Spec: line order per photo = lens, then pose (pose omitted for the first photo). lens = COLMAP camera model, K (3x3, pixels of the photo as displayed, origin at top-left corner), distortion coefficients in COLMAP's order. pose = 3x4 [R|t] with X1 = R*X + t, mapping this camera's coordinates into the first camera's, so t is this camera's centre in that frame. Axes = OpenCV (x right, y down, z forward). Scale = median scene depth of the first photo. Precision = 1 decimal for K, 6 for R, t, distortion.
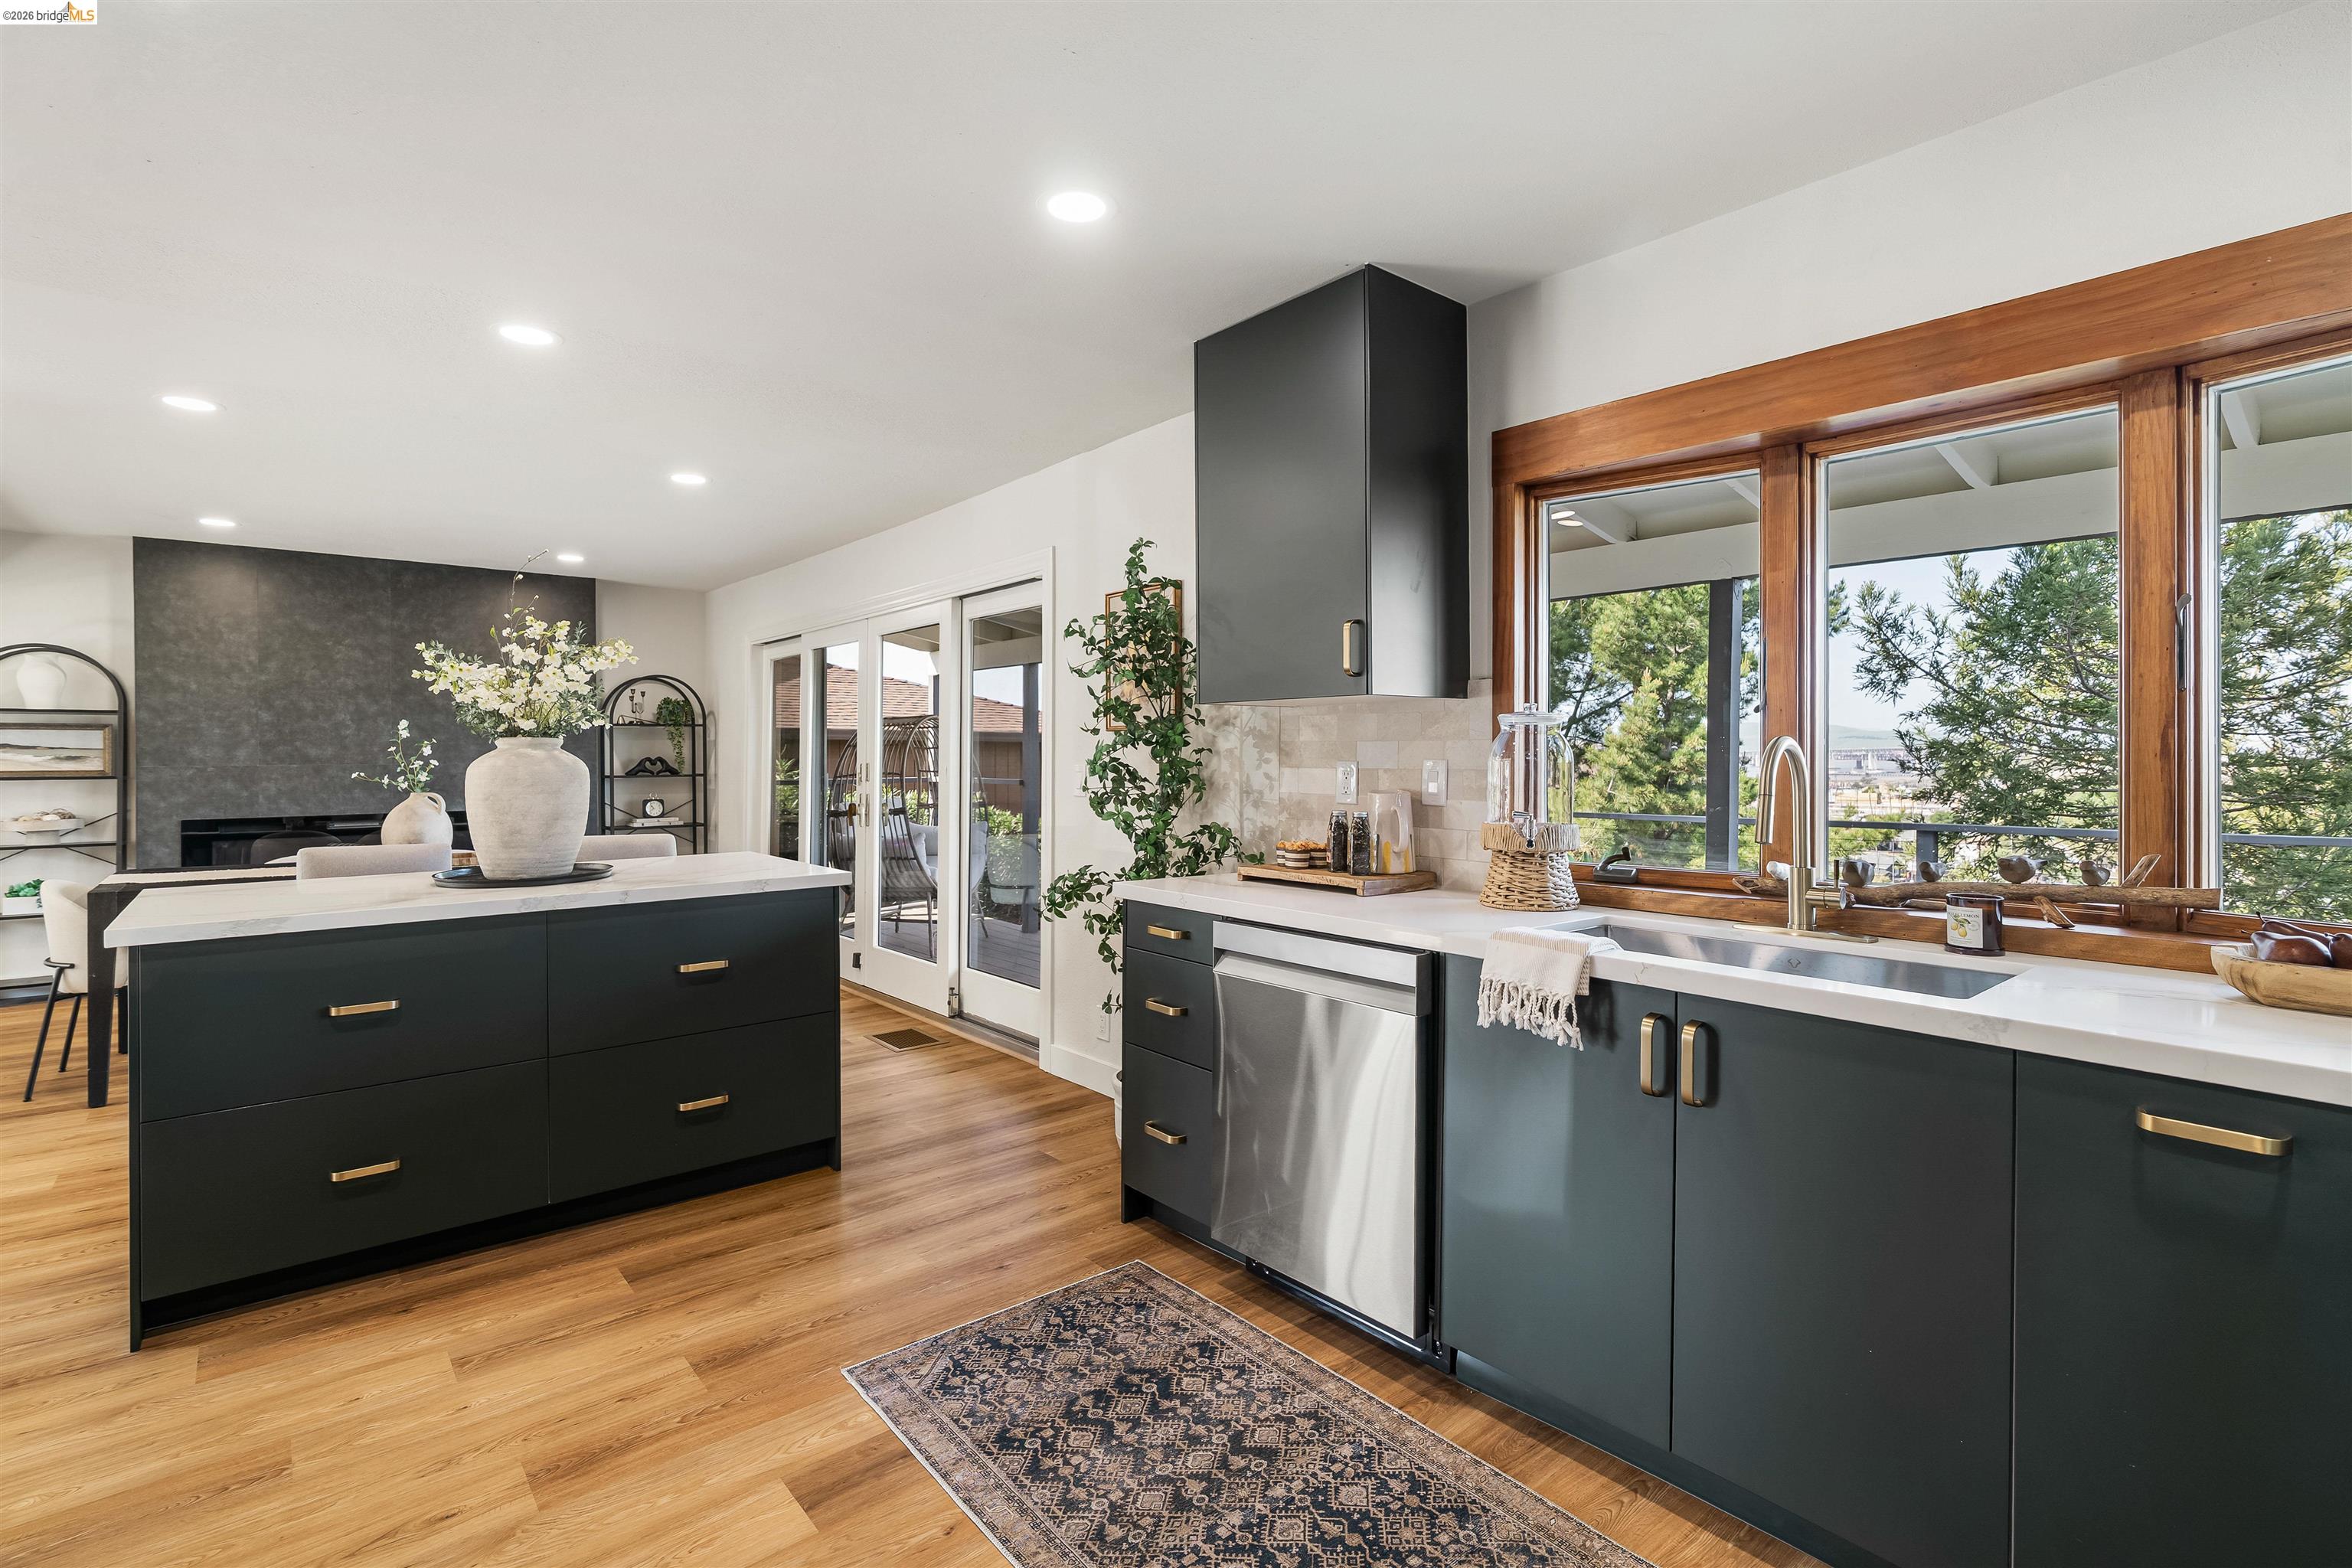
lens RADIAL K [[1069.6, 0, 1165.2], [0, 1069.6, 765.1], [0, 0, 1]] dist [-0.005213, 0.001594]
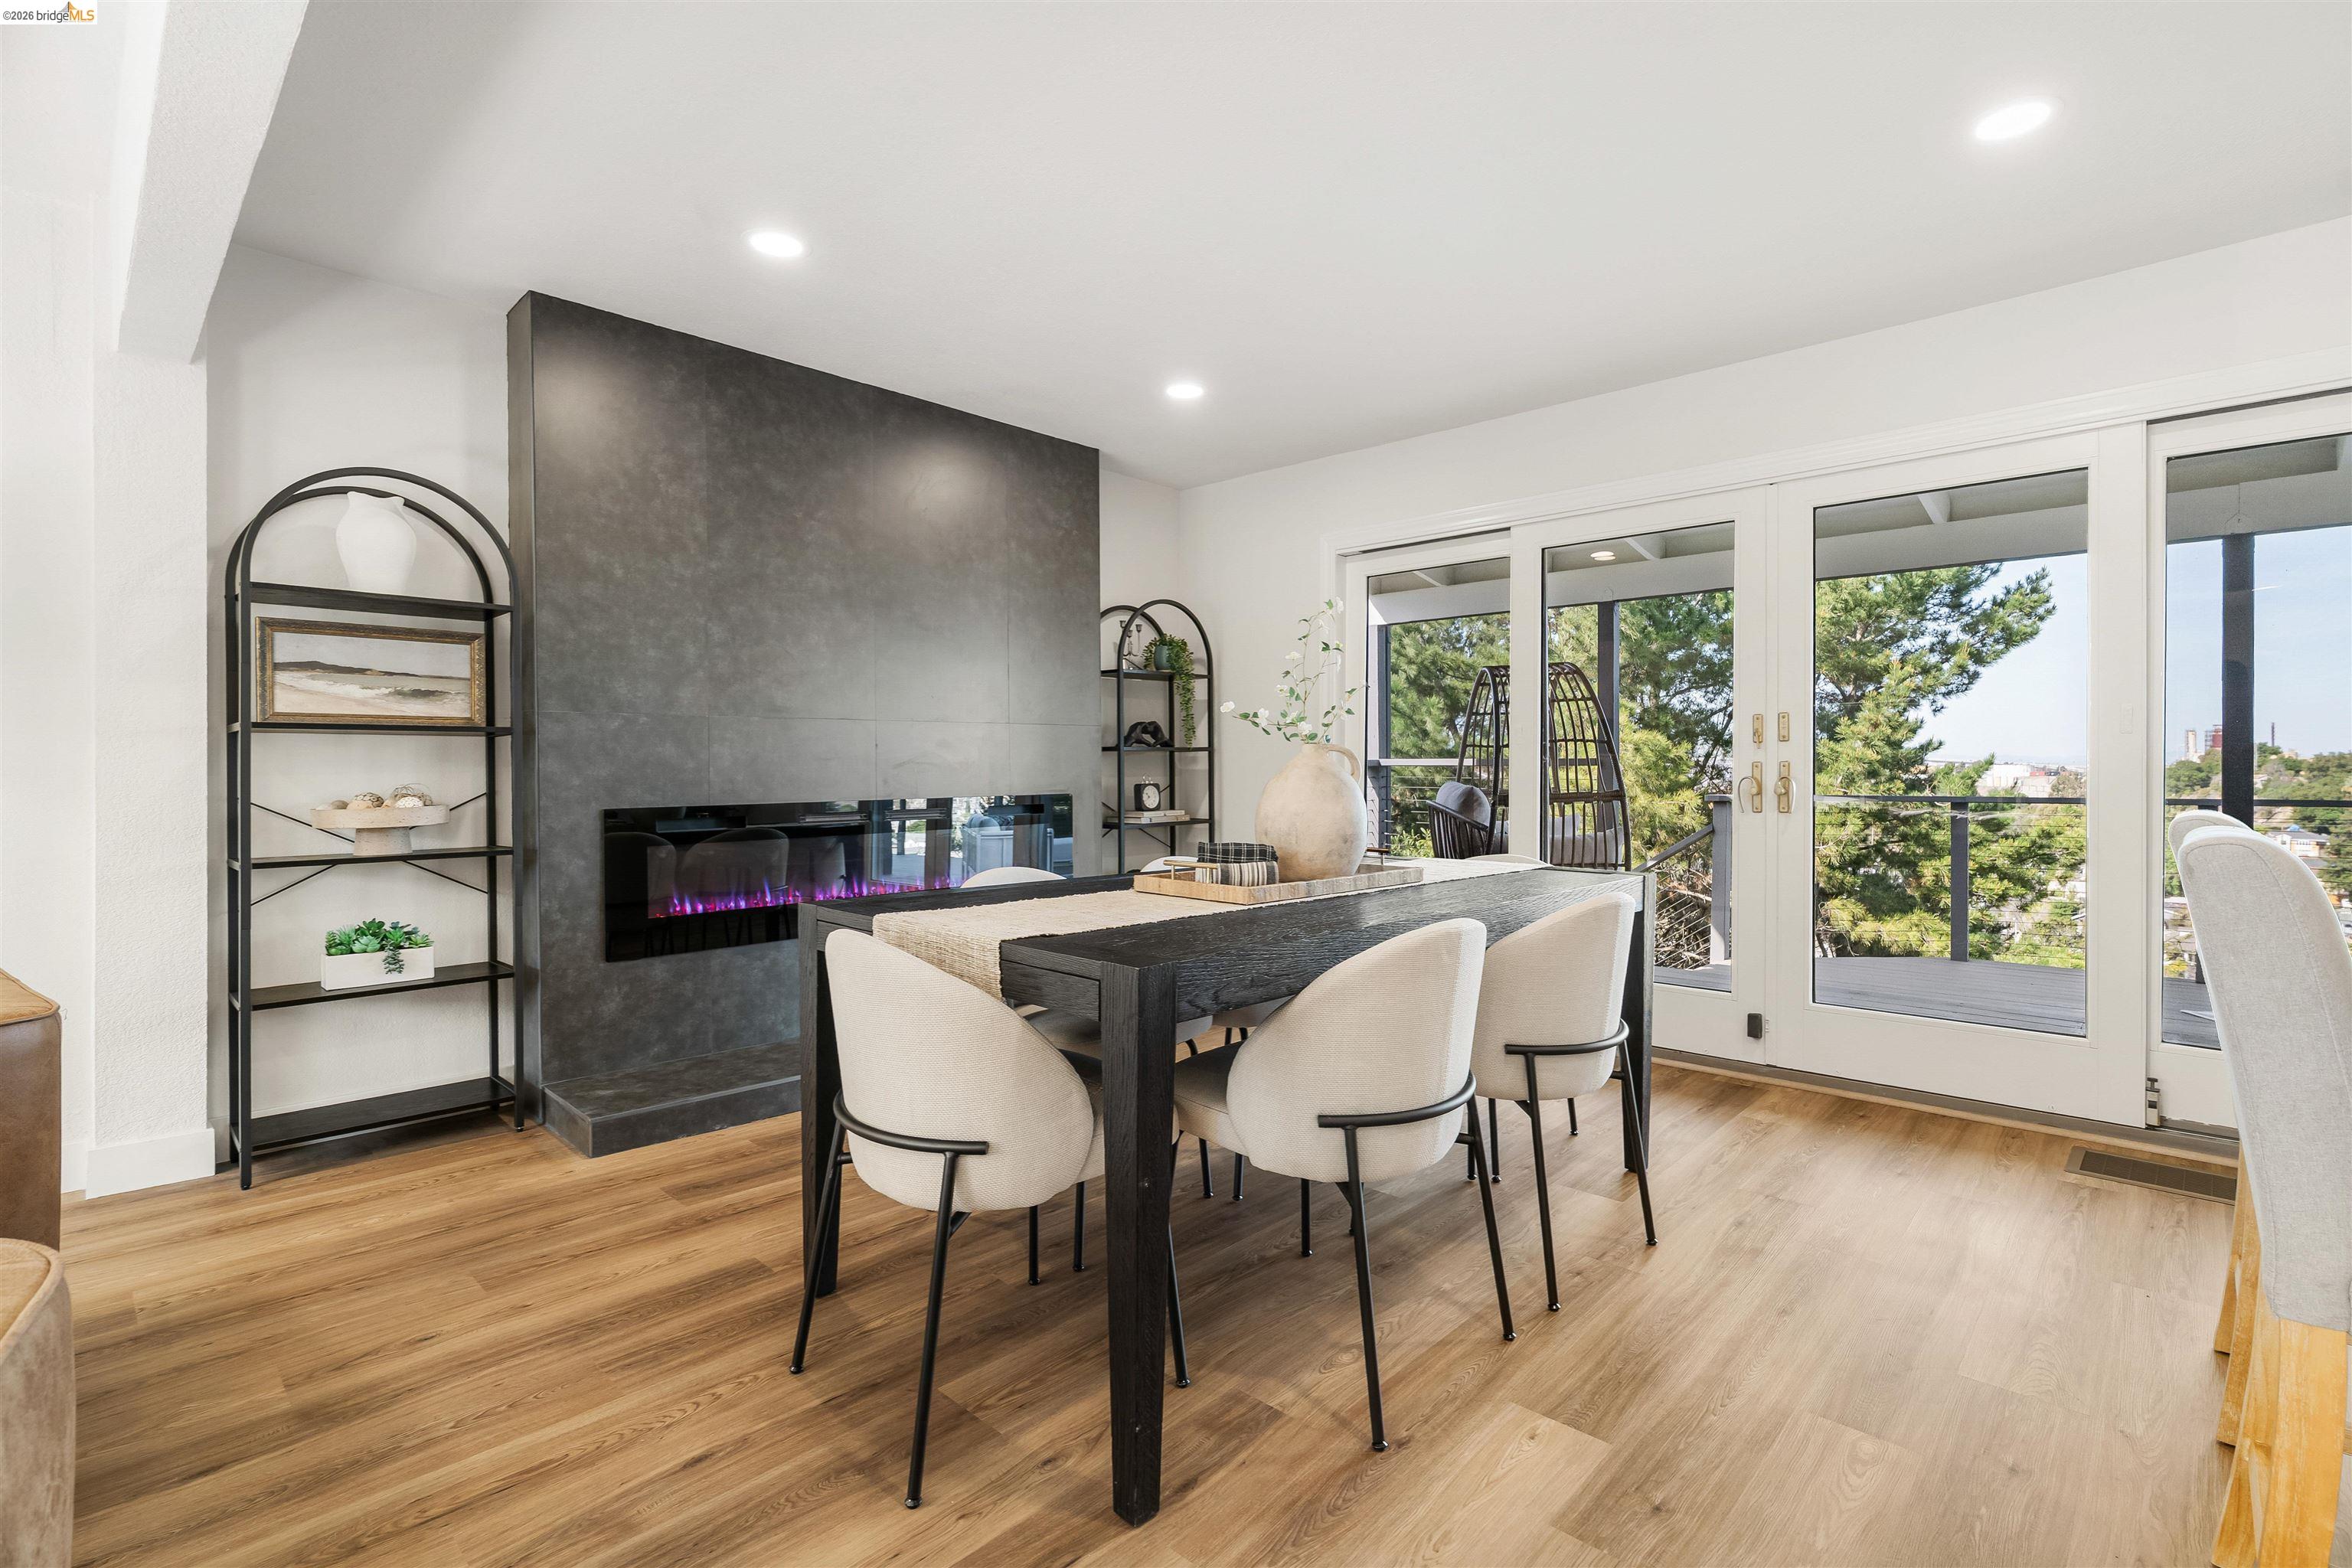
lens RADIAL K [[1069.6, 0, 1191.6], [0, 1069.6, 785.7], [0, 0, 1]] dist [-0.005213, 0.001594]
pose [[0.992235, 0.001429, 0.124368, -0.681592], [-0.003191, 0.999897, 0.013975, 0.030267], [-0.124335, -0.014263, 0.992138, 0.401295]]
